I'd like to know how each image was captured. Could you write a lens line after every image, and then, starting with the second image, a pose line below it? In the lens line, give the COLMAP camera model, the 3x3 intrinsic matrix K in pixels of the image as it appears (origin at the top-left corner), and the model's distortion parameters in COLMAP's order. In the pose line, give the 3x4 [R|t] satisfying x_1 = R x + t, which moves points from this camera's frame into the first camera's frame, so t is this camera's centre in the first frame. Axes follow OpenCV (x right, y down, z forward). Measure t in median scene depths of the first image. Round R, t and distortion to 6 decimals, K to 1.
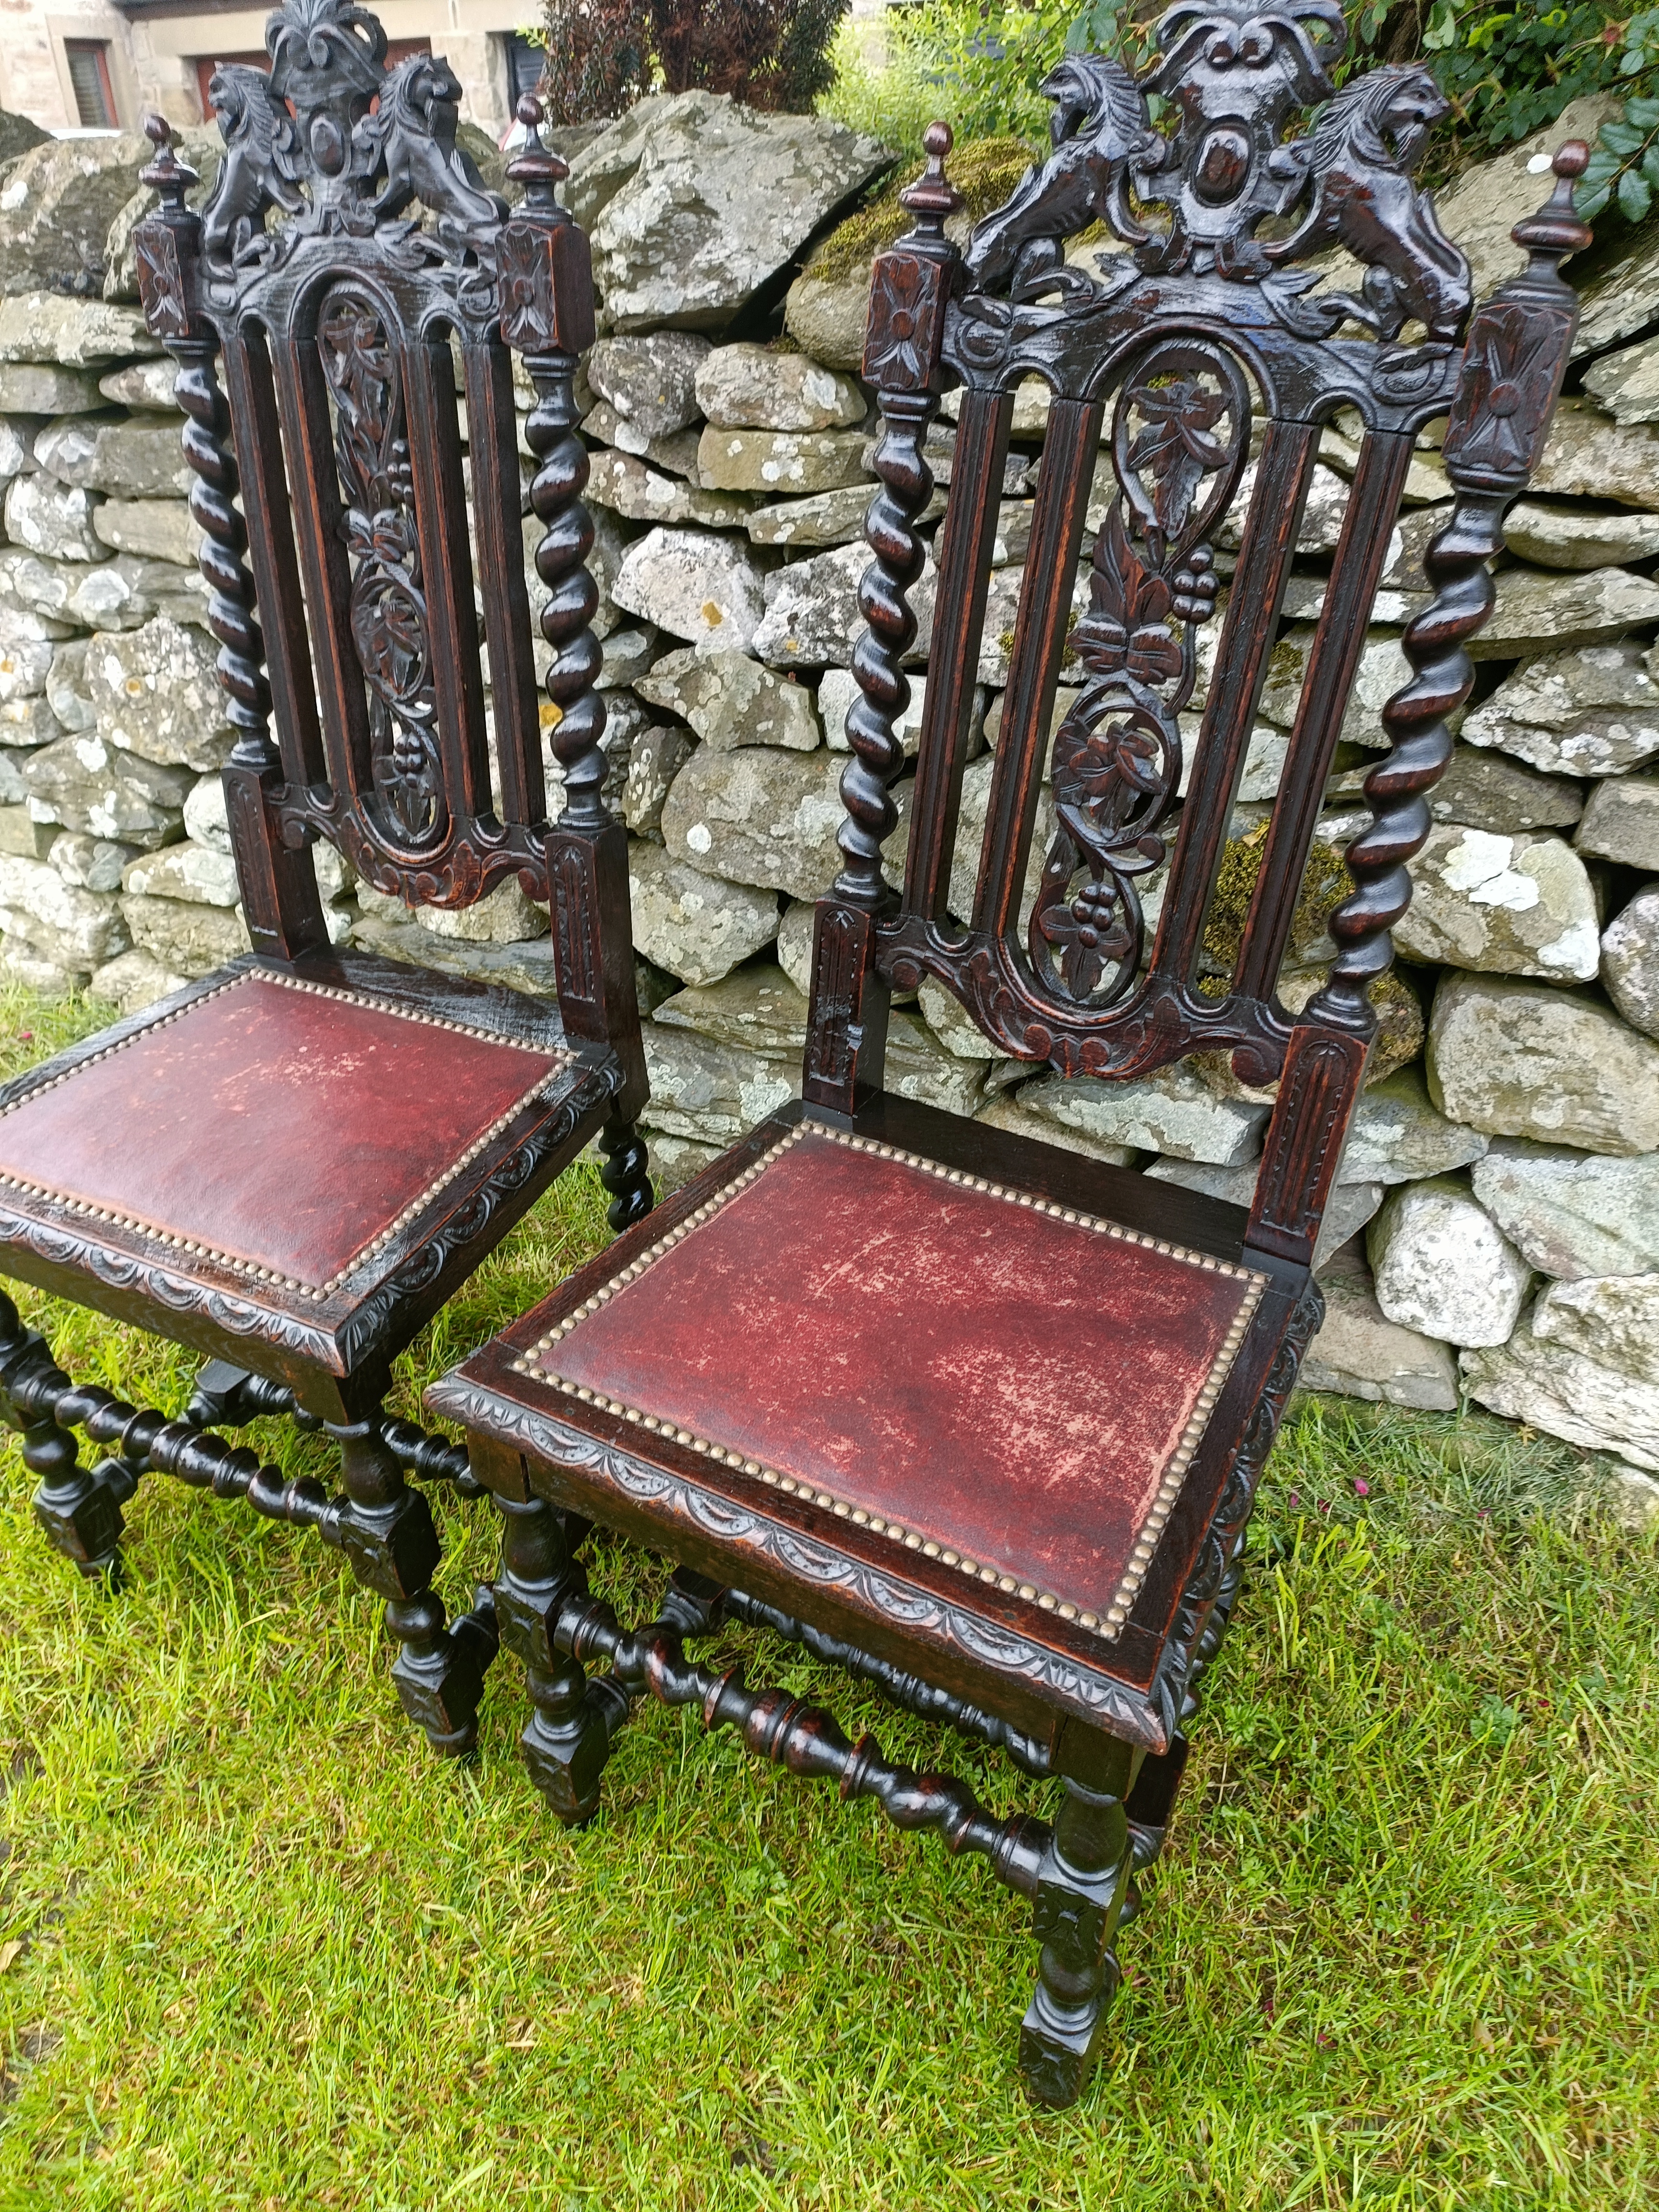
lens RADIAL K [[1626.1, 0, 822.2], [0, 1626.1, 1094.1], [0, 0, 1]] dist [0.058366, -0.059630]
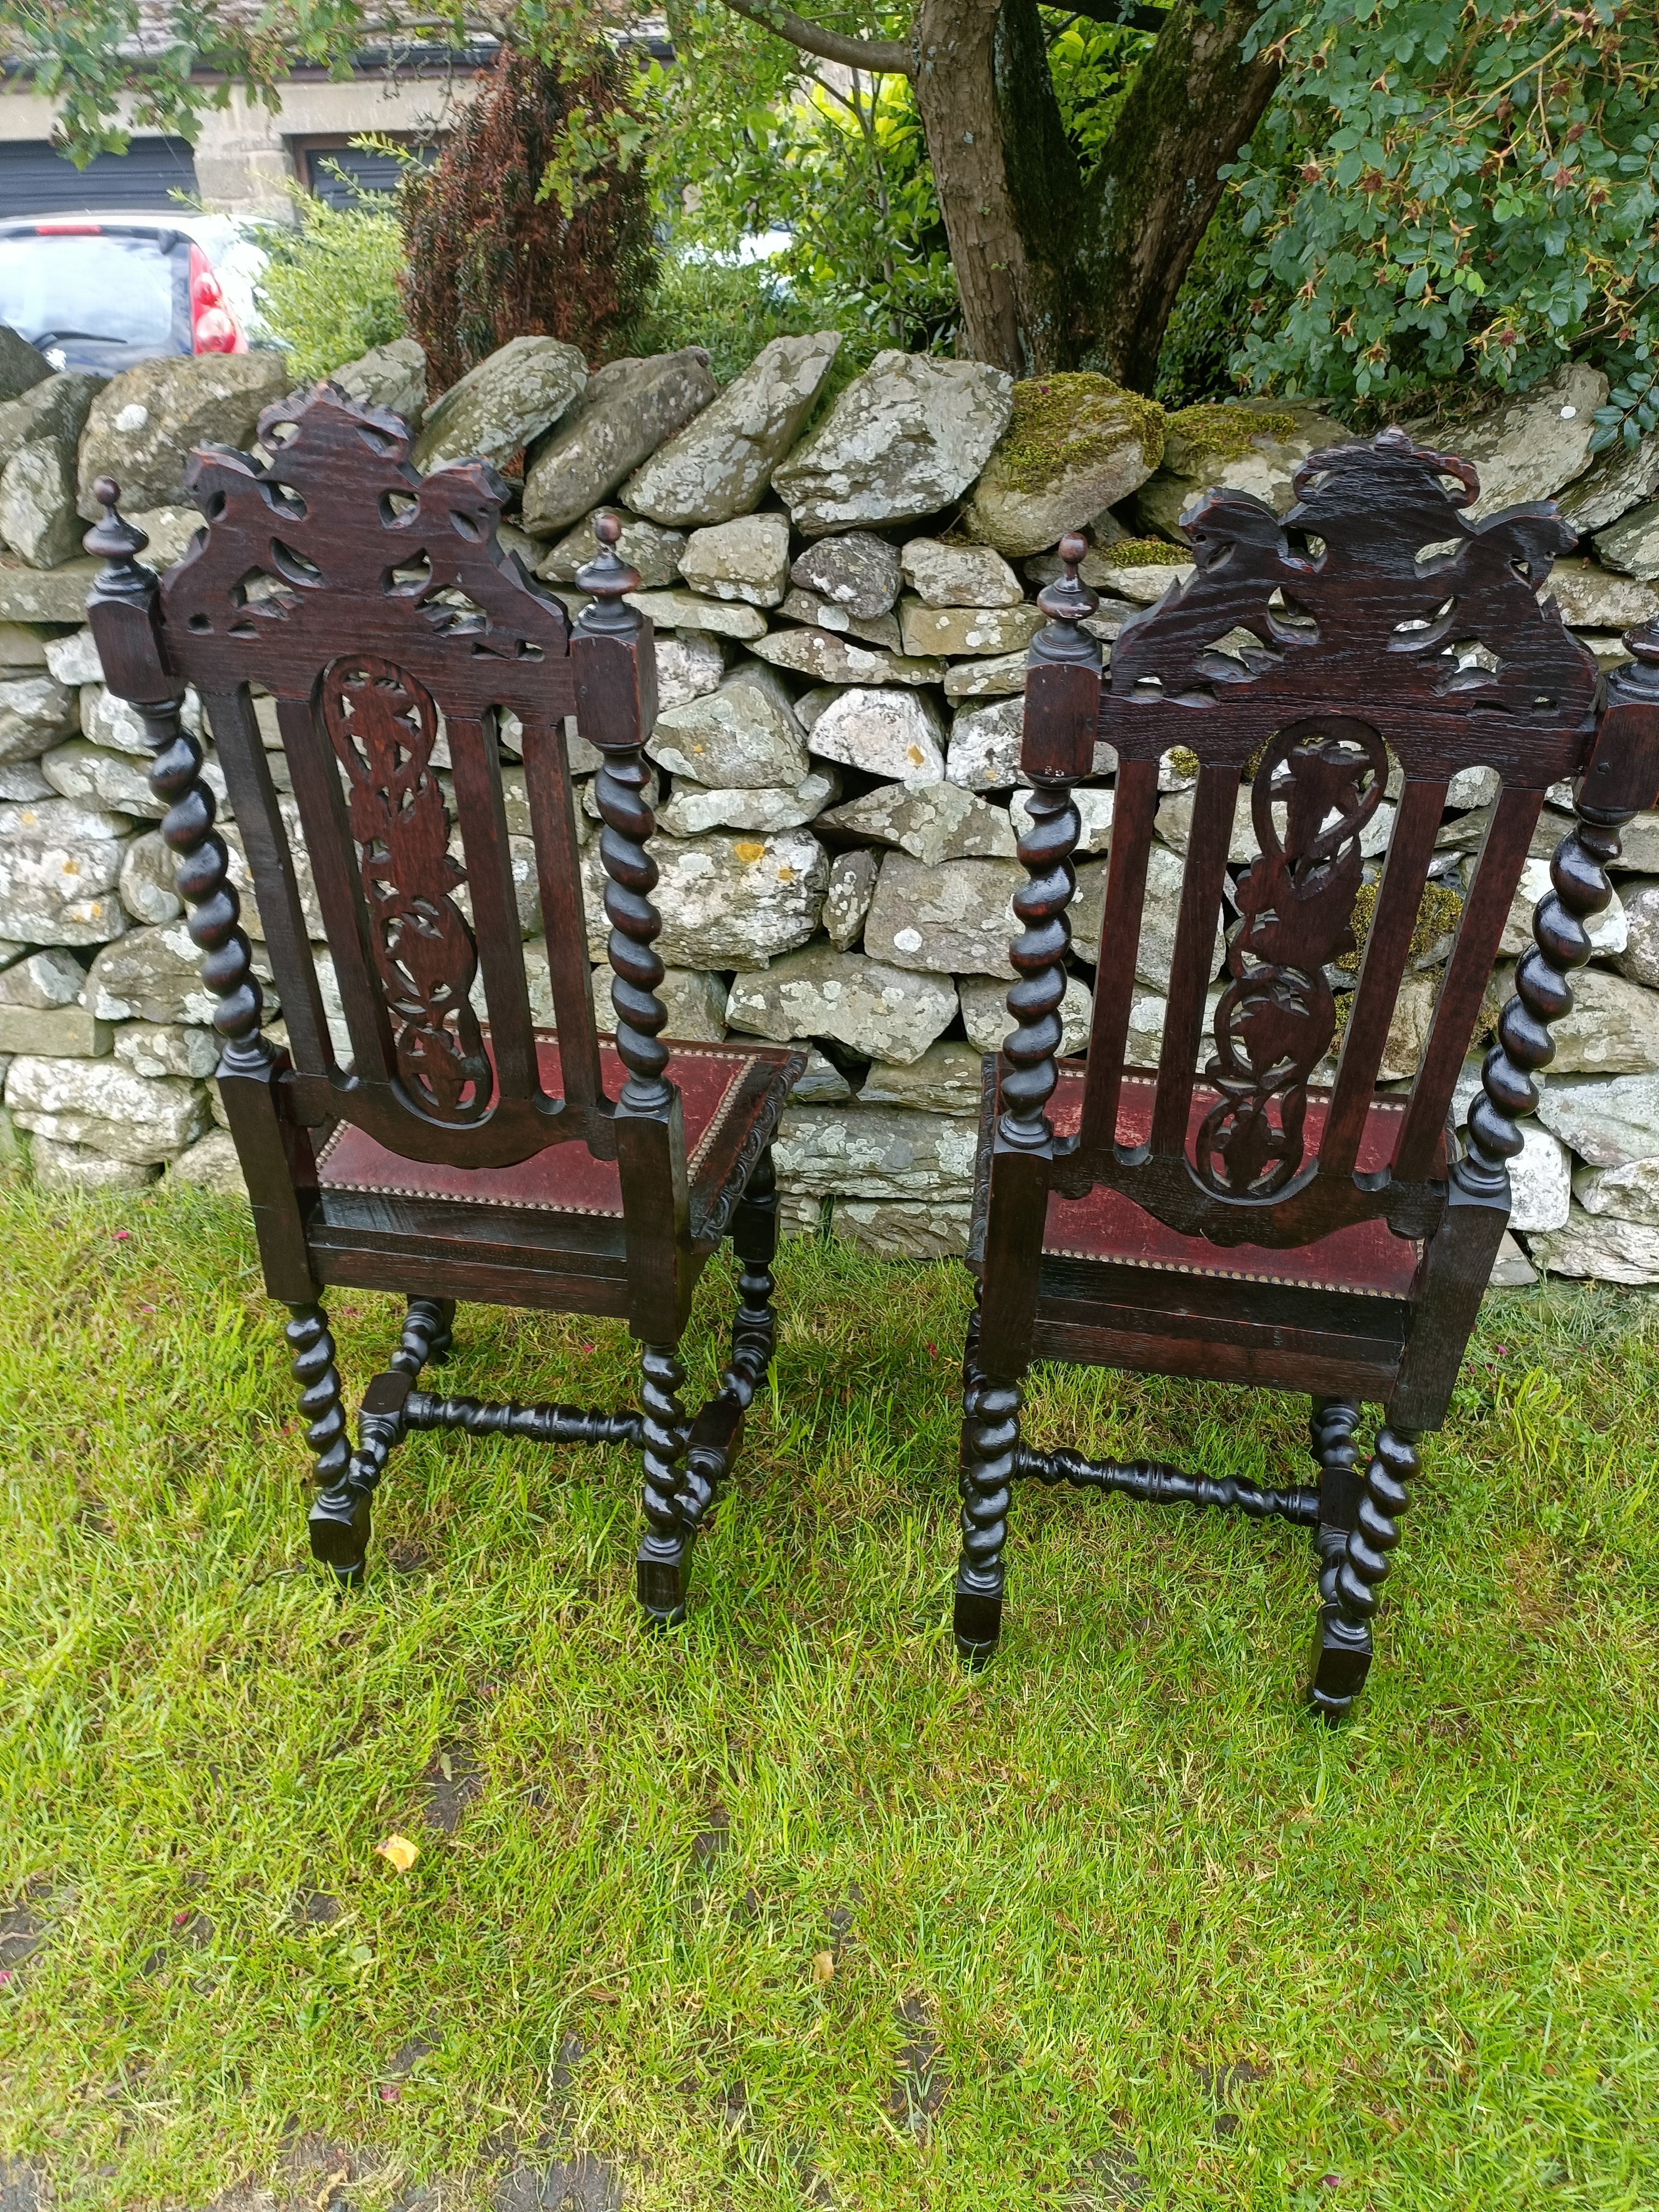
lens RADIAL K [[1626.1, 0, 809.6], [0, 1626.1, 1087.8], [0, 0, 1]] dist [0.058366, -0.059630]
pose [[0.927764, -0.158935, 0.337630, -0.673137], [0.175740, 0.984242, -0.019593, -0.048773], [-0.329196, 0.077513, 0.941075, -0.101817]]
